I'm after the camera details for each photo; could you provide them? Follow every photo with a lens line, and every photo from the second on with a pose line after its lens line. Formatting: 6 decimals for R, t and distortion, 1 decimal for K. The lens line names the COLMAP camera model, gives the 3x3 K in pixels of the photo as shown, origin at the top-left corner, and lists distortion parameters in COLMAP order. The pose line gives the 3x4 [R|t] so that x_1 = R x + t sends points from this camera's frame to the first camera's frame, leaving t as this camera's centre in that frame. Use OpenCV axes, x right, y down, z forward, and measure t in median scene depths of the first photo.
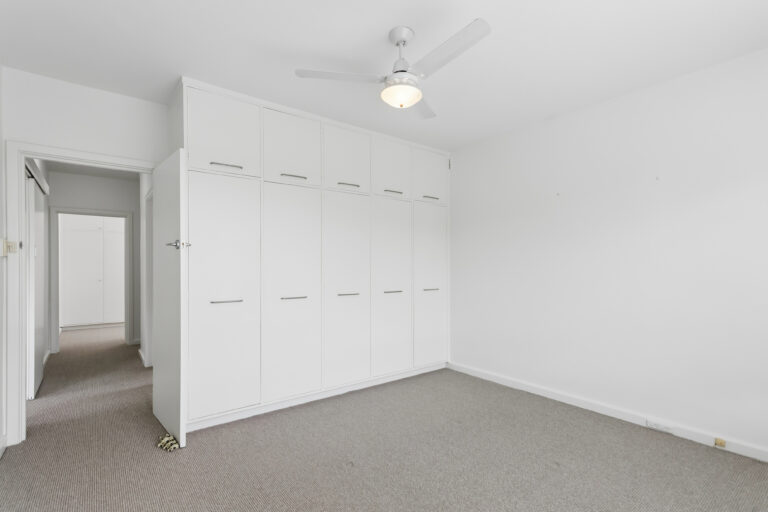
lens RADIAL K [[375.2, 0, 375.1], [0, 375.2, 262.3], [0, 0, 1]] dist [0.012299, -0.000501]
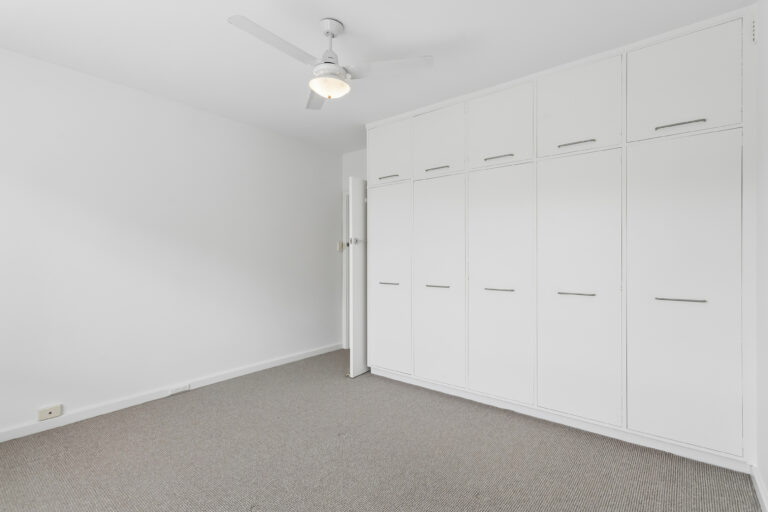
lens RADIAL K [[375.2, 0, 375.1], [0, 375.2, 262.3], [0, 0, 1]] dist [0.012299, -0.000501]
pose [[0.199780, 0.009601, -0.979794, 0.758522], [0.006915, 0.999913, 0.011208, 0.013679], [0.979816, -0.009014, 0.199697, 0.625971]]
